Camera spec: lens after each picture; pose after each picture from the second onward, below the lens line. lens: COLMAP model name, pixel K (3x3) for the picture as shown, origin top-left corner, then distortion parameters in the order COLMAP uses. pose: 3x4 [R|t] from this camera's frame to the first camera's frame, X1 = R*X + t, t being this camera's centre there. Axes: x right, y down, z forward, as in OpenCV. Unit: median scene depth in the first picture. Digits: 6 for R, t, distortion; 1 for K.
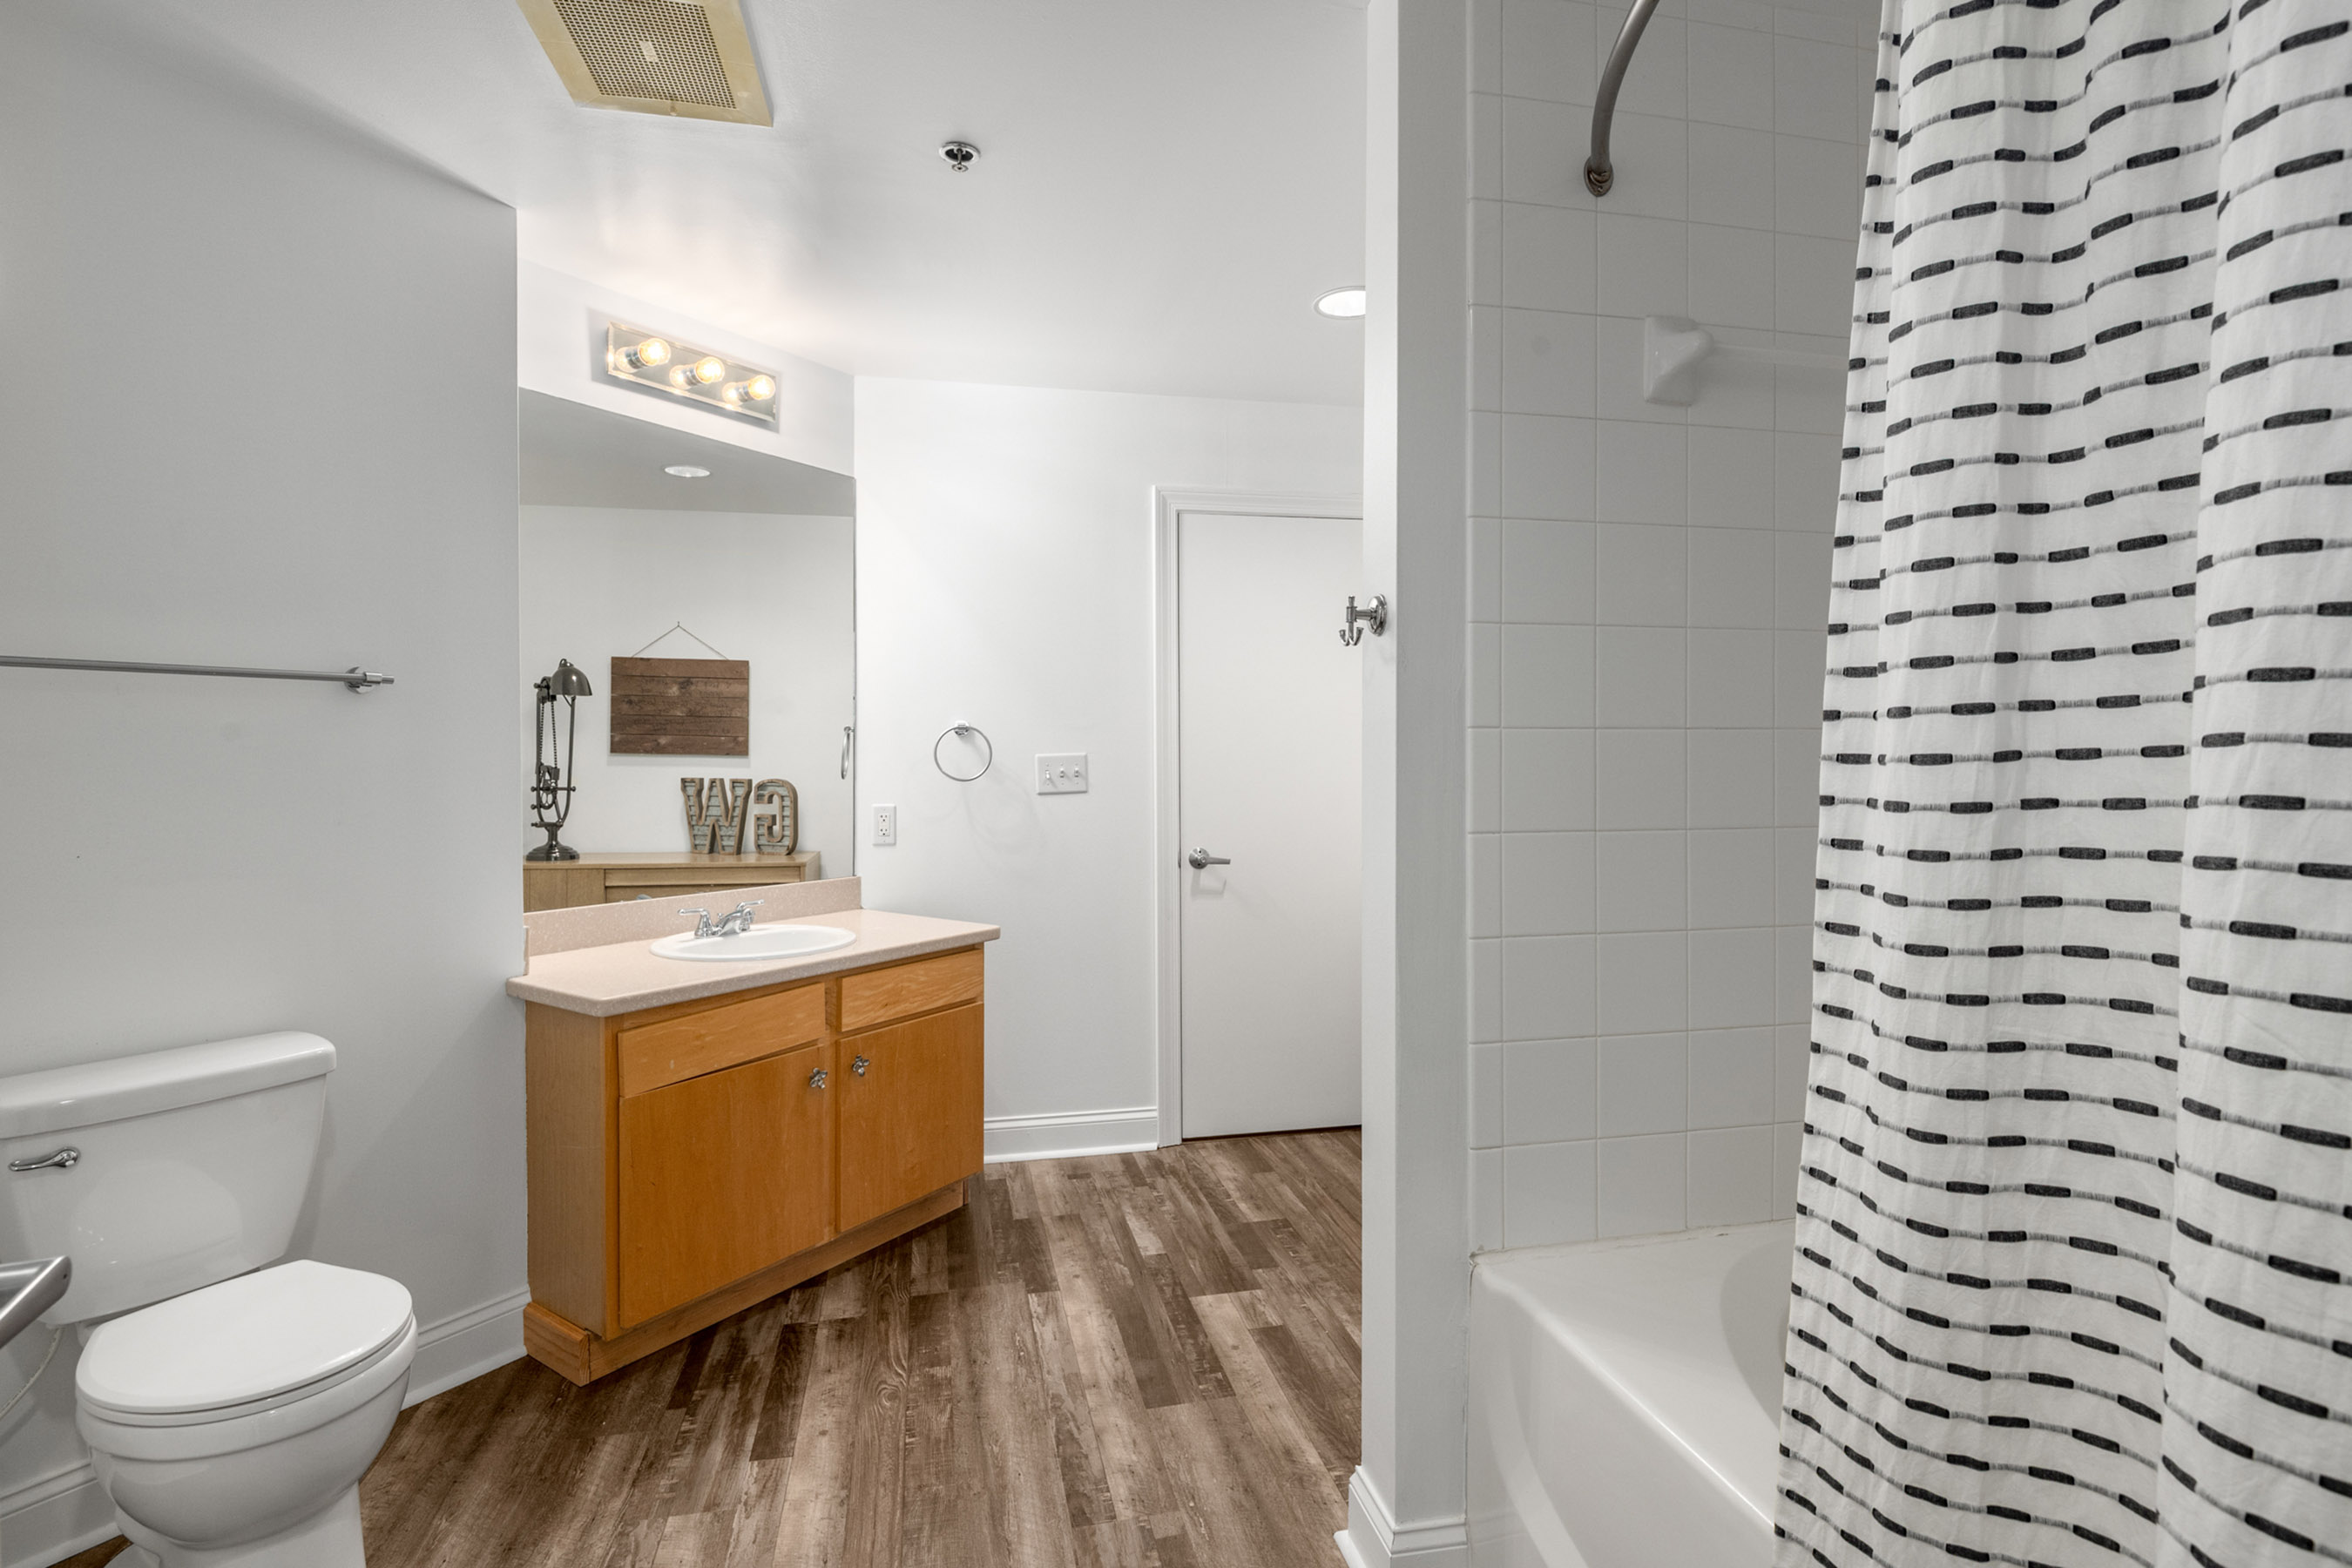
lens RADIAL K [[1085.4, 0, 1176.0], [0, 1085.4, 784.0], [0, 0, 1]] dist [-0.001688, -0.000264]
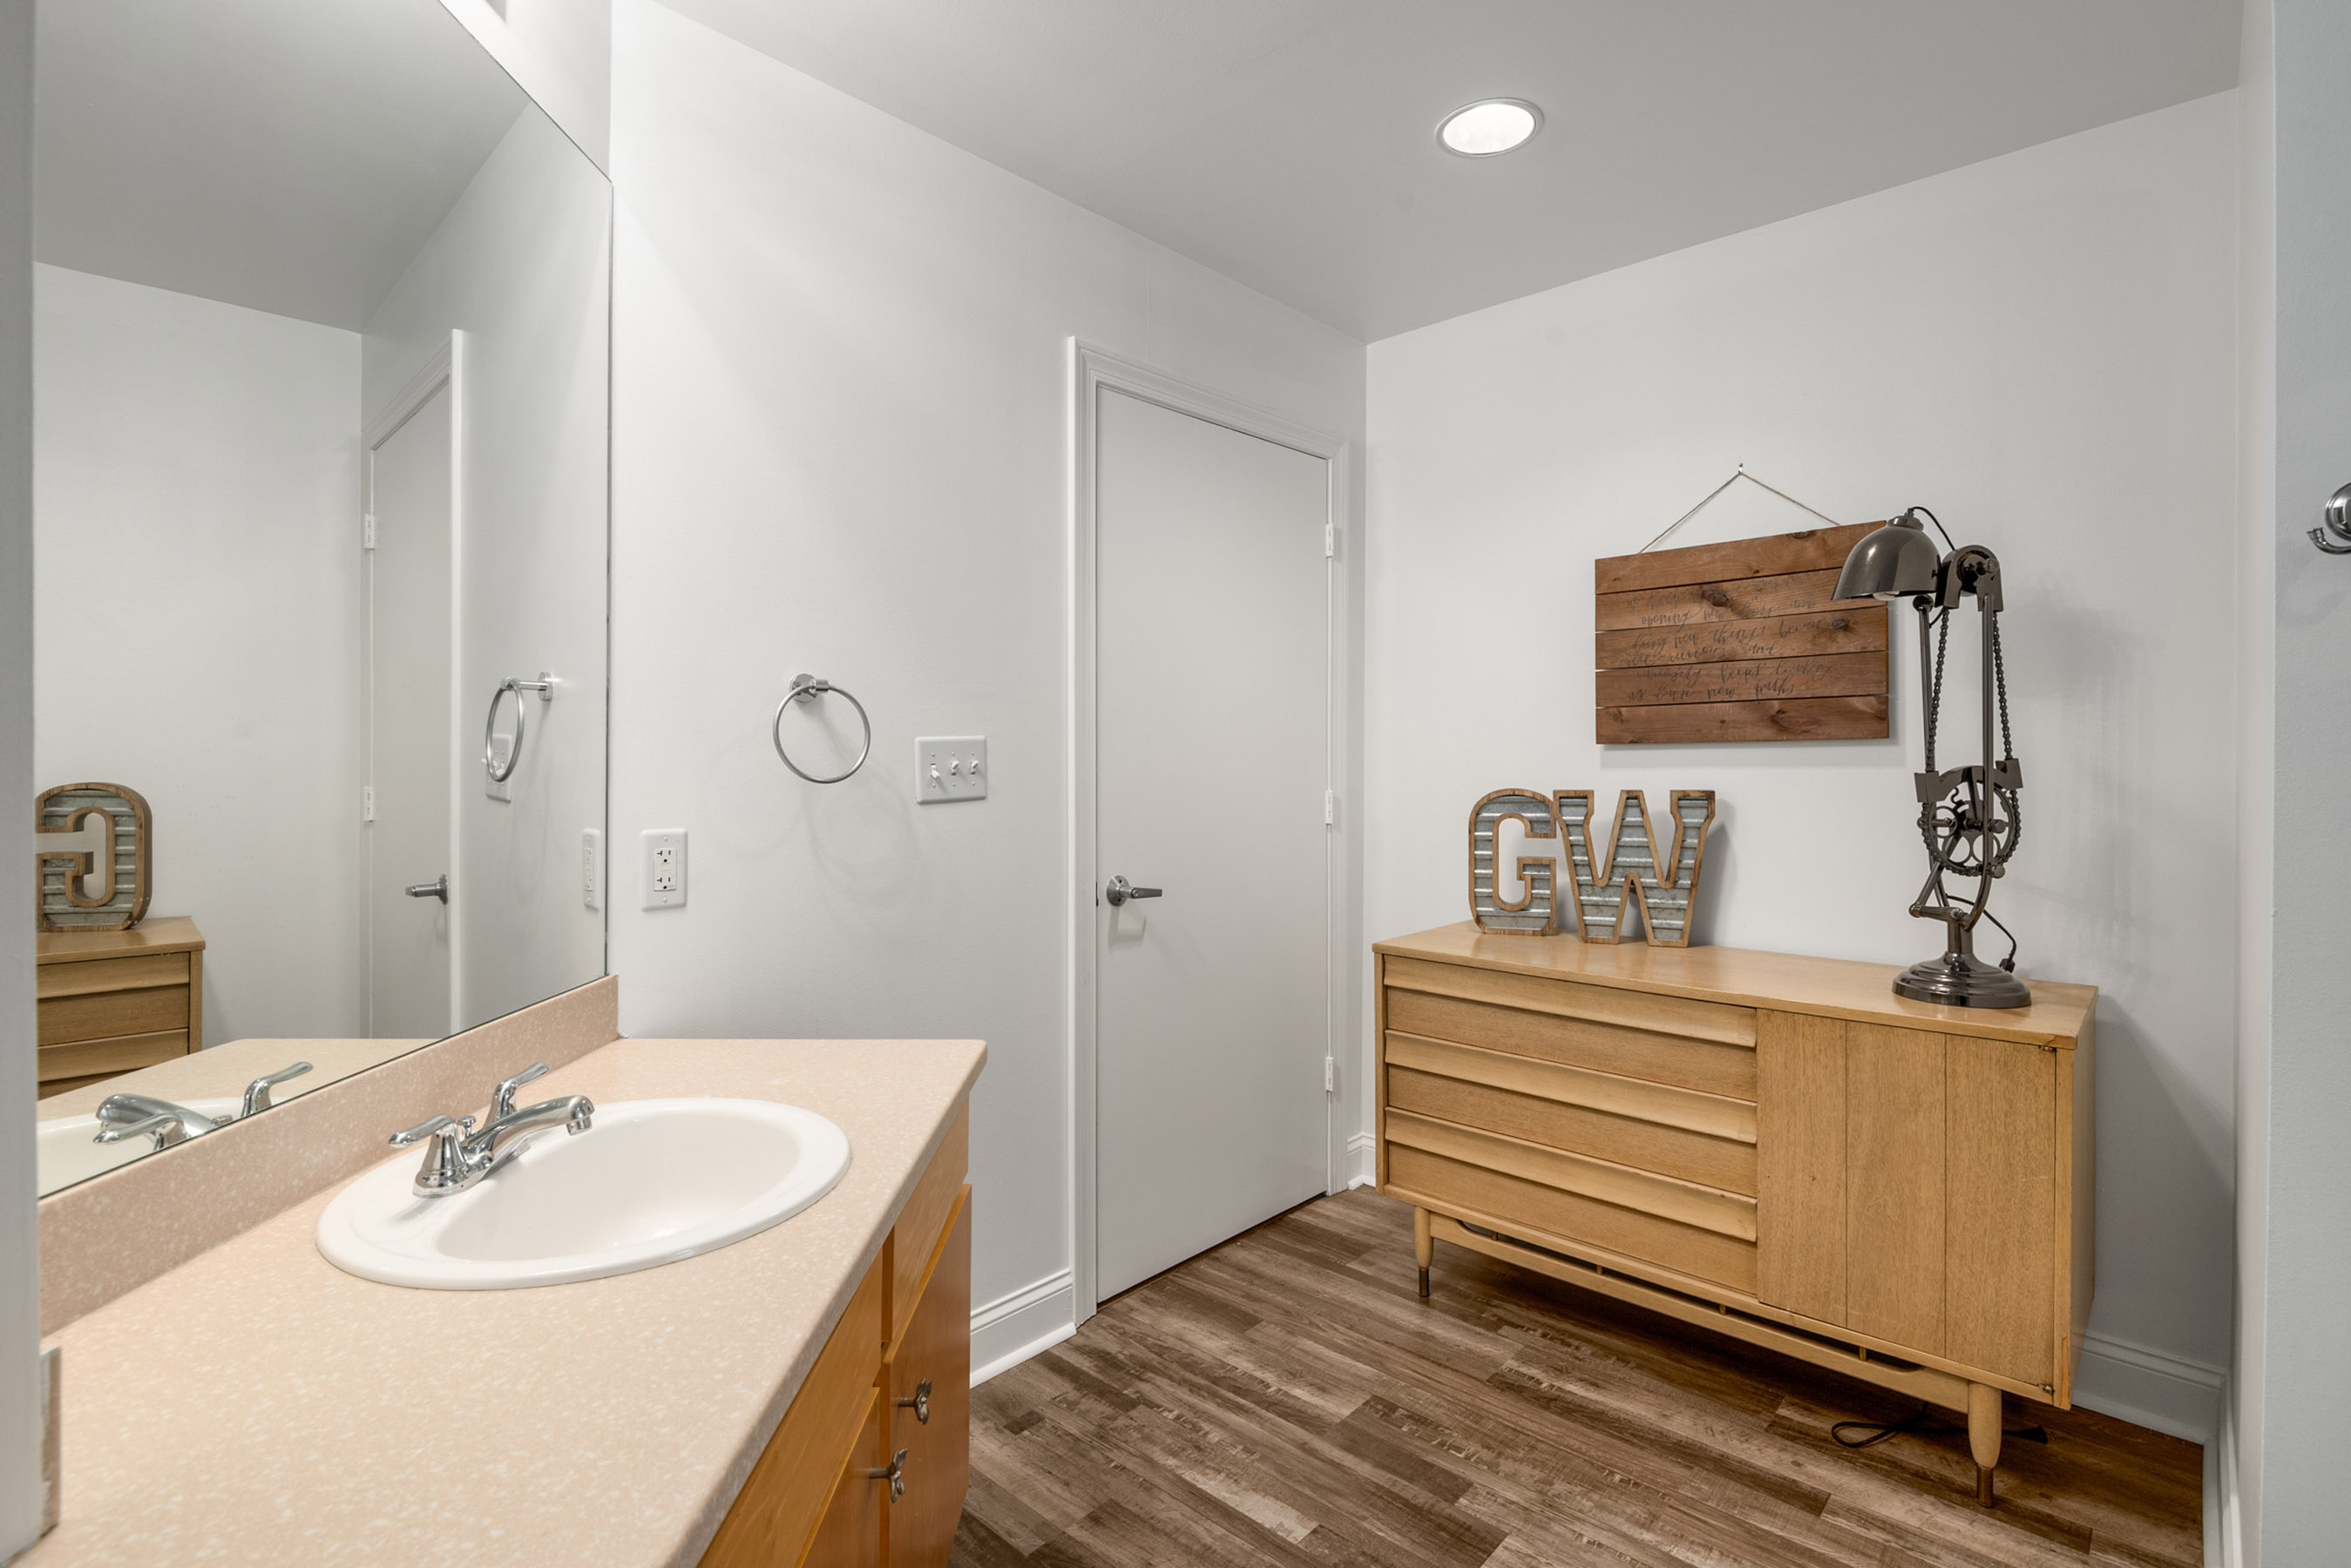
lens RADIAL K [[1091.7, 0, 1179.1], [0, 1091.7, 763.6], [0, 0, 1]] dist [-0.003161, -0.001387]
pose [[0.820276, -0.002668, 0.571961, -0.348542], [0.009821, 0.999907, -0.009420, -0.005541], [-0.571883, 0.013345, 0.820227, 0.411724]]
